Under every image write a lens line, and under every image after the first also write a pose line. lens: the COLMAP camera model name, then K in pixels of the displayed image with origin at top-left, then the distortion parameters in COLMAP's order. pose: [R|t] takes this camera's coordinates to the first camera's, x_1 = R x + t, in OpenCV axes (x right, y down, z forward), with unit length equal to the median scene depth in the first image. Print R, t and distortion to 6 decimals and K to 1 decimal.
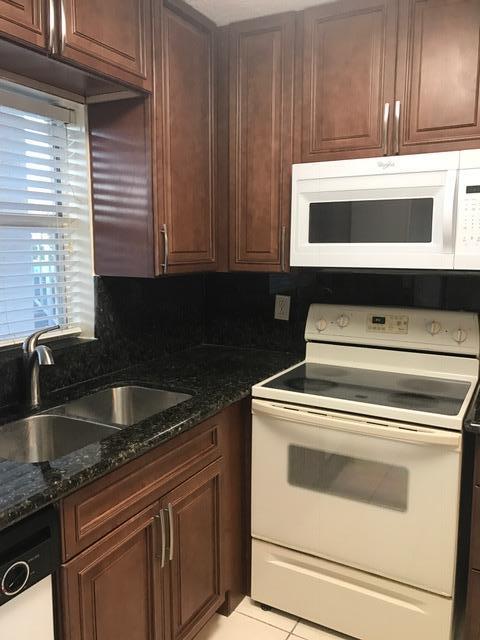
lens RADIAL K [[521.9, 0, 242.2], [0, 521.9, 321.1], [0, 0, 1]] dist [0.035008, -0.043996]
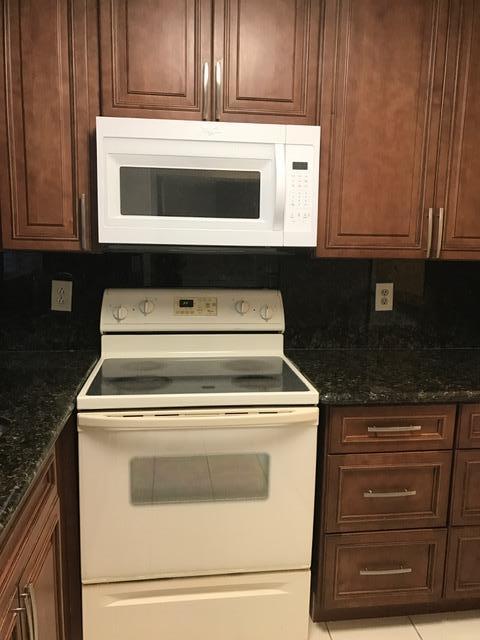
lens RADIAL K [[521.9, 0, 242.2], [0, 521.9, 321.1], [0, 0, 1]] dist [0.035008, -0.043996]
pose [[0.806286, -0.083336, 0.585626, -0.229826], [0.068332, 0.996520, 0.047728, -0.008419], [-0.587565, 0.001535, 0.809175, 0.221196]]
